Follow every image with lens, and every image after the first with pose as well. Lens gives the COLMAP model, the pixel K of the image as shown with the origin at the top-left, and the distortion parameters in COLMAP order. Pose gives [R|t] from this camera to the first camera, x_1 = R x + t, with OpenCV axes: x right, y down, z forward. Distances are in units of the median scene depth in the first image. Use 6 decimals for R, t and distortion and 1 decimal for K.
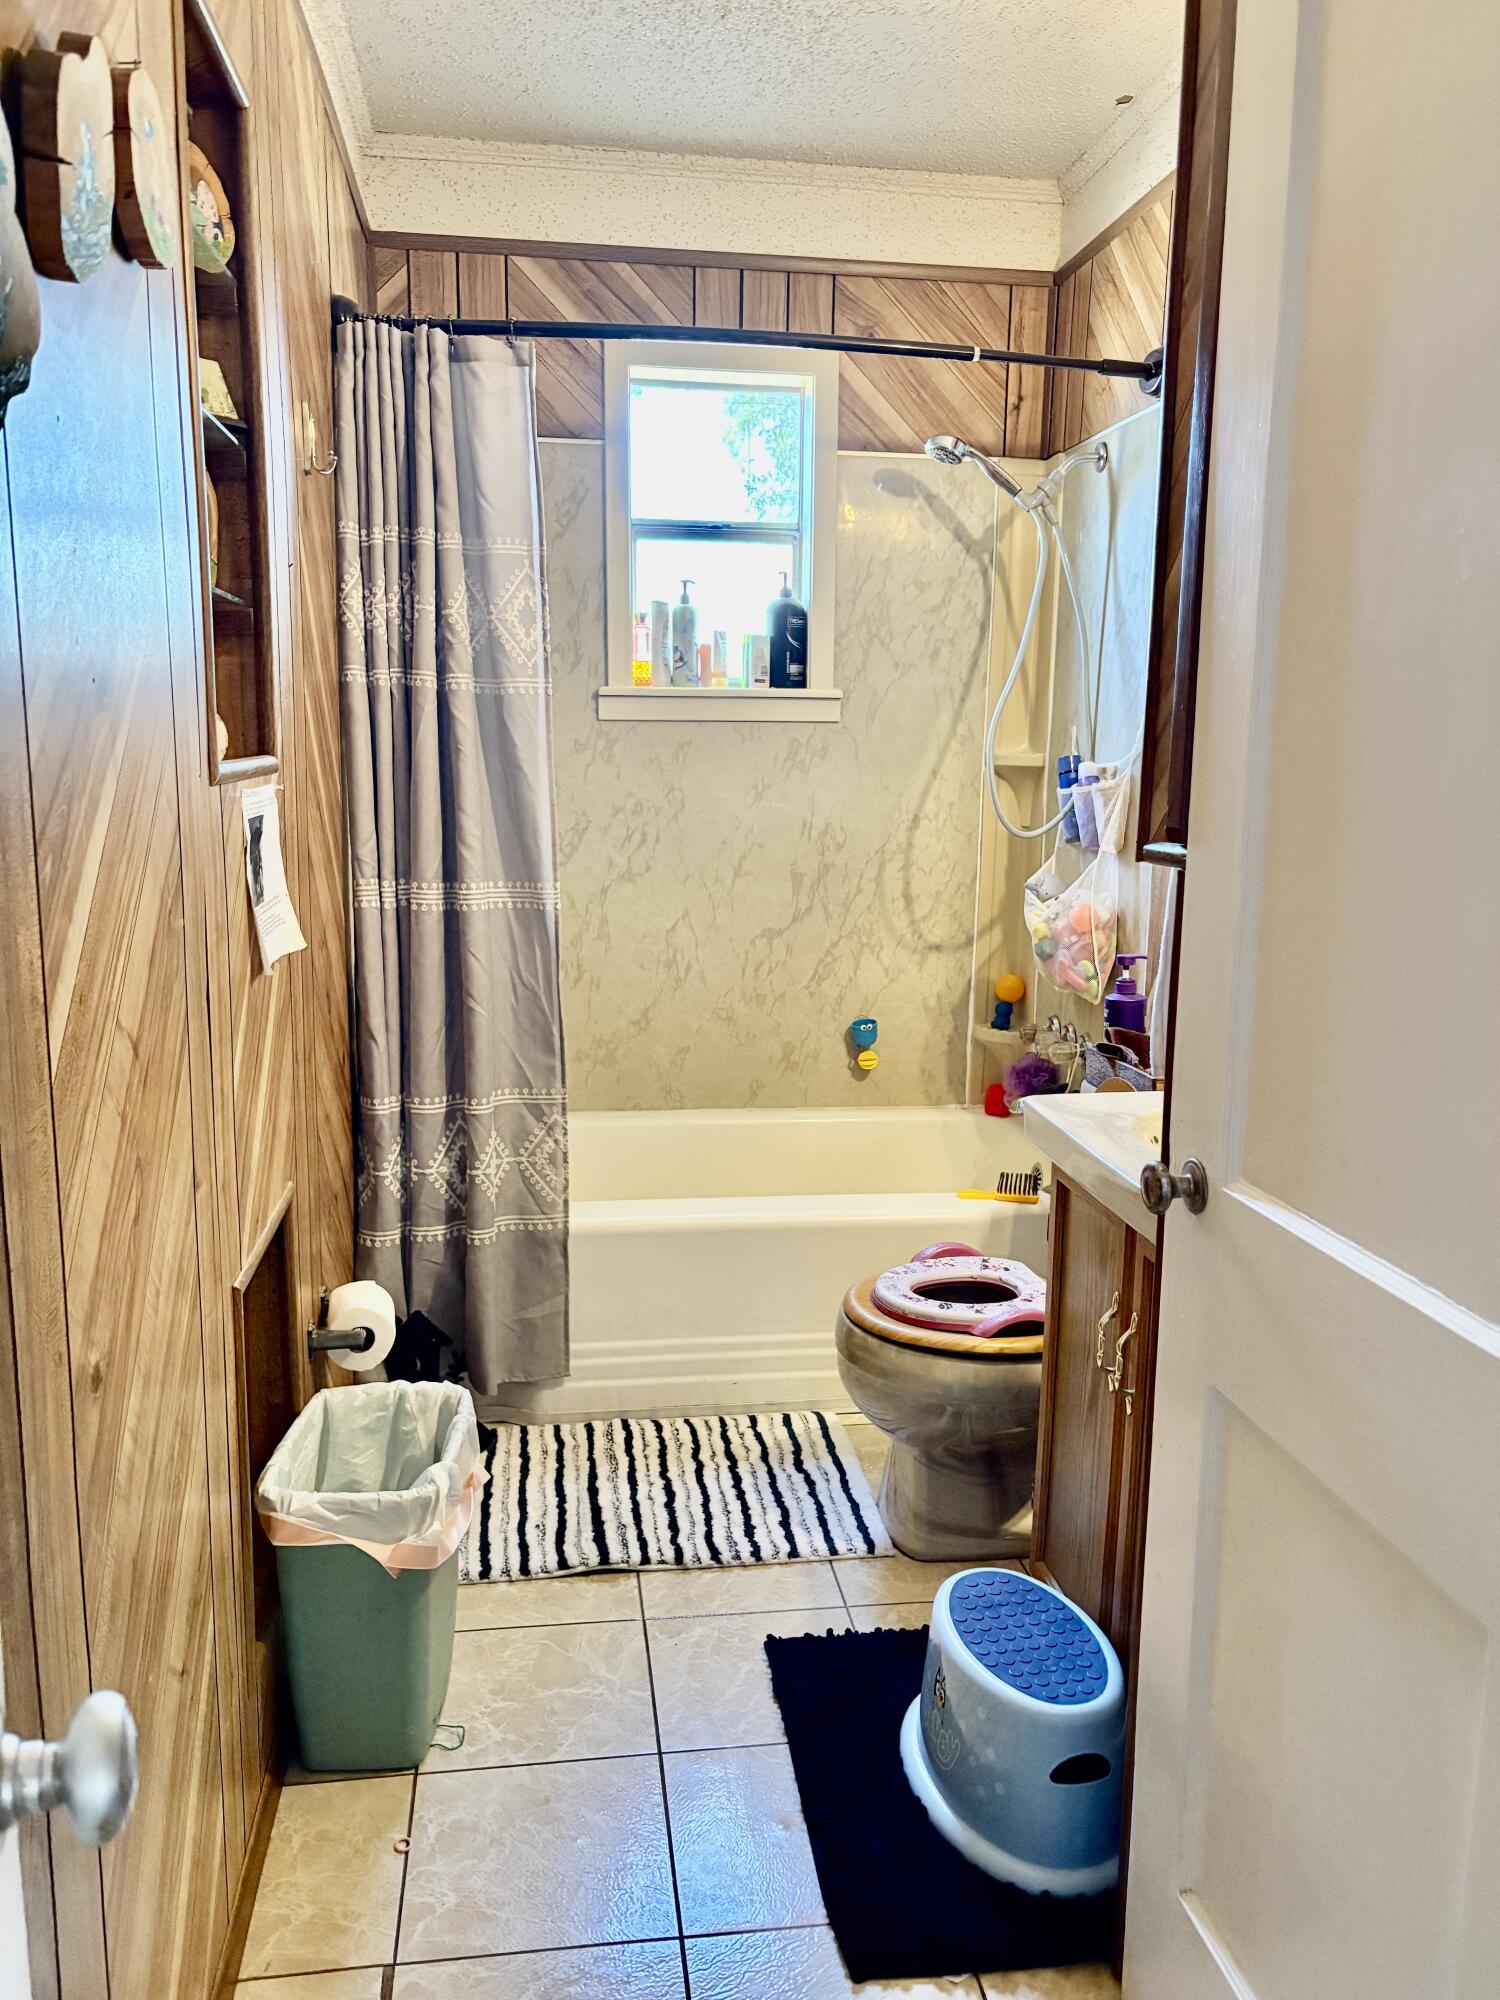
lens RADIAL K [[1480.0, 0, 750.0], [0, 1480.0, 1000.0], [0, 0, 1]] dist [0.093812, -0.179373]
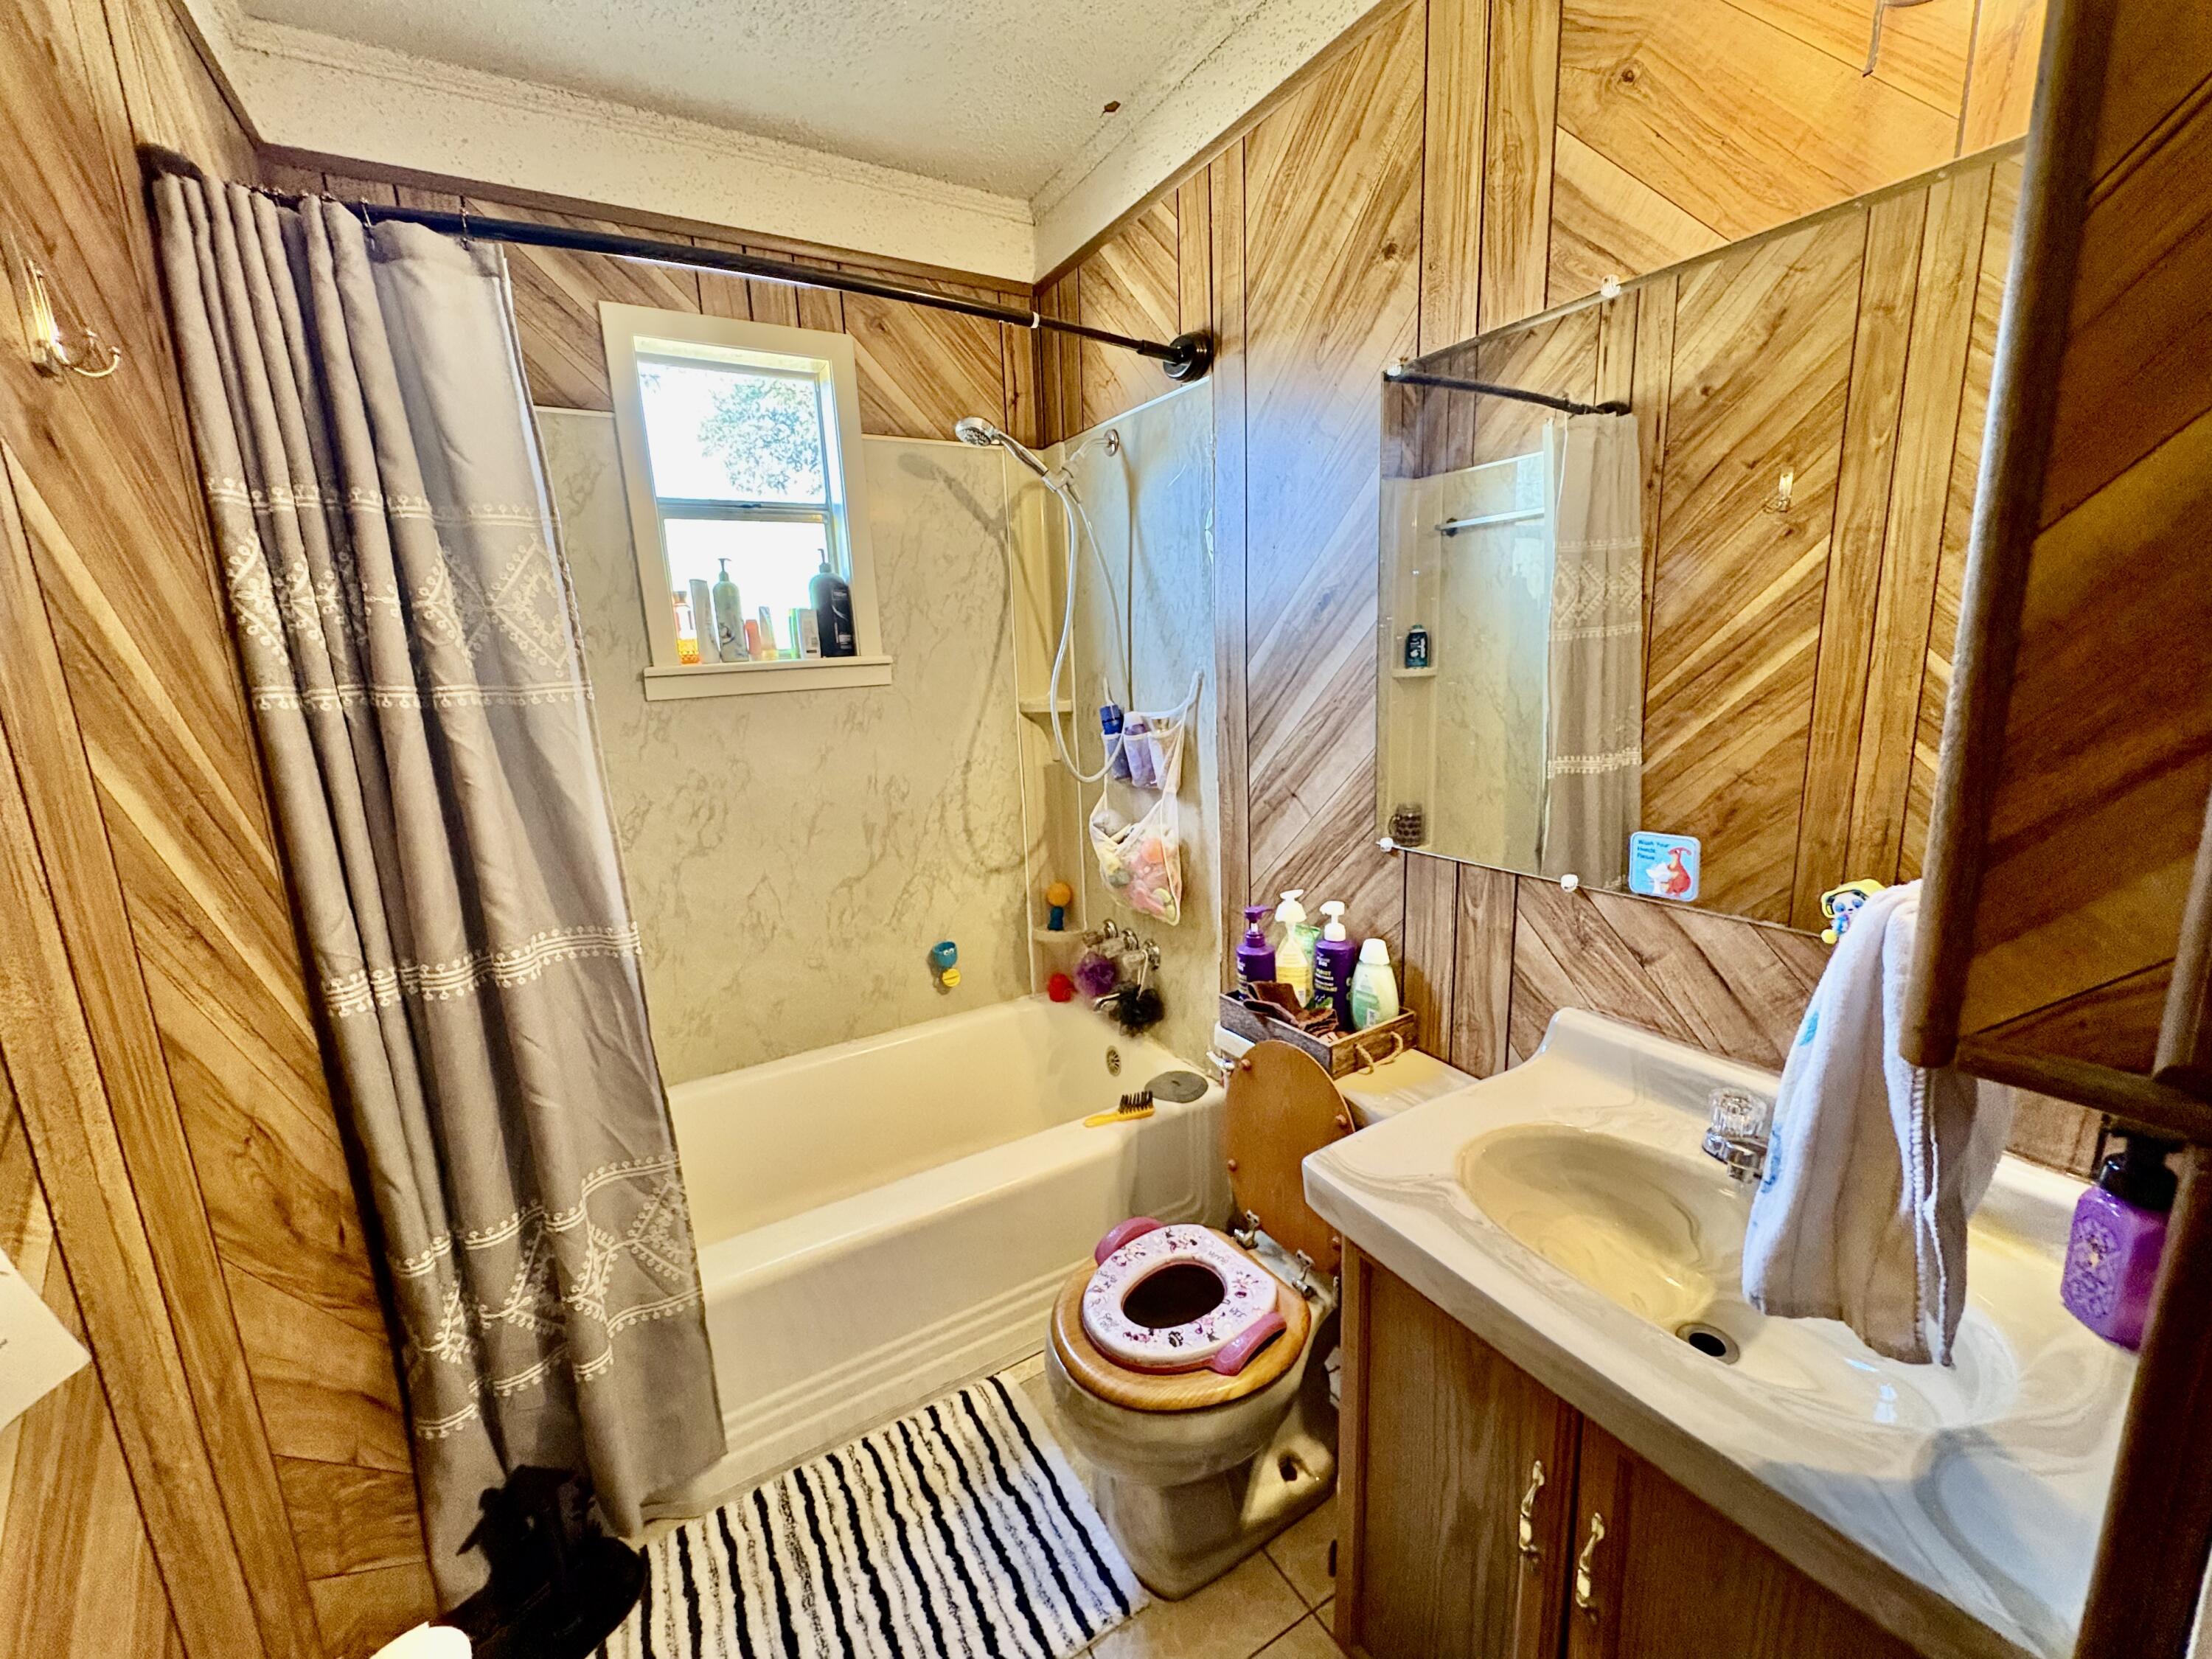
lens RADIAL K [[886.5, 0, 1106.0], [0, 886.5, 829.5], [0, 0, 1]] dist [-0.000929, -0.000300]
pose [[0.922130, -0.128863, 0.364789, -0.058494], [0.120218, 0.991662, 0.046415, -0.118456], [-0.367728, 0.001054, 0.929933, 0.428382]]
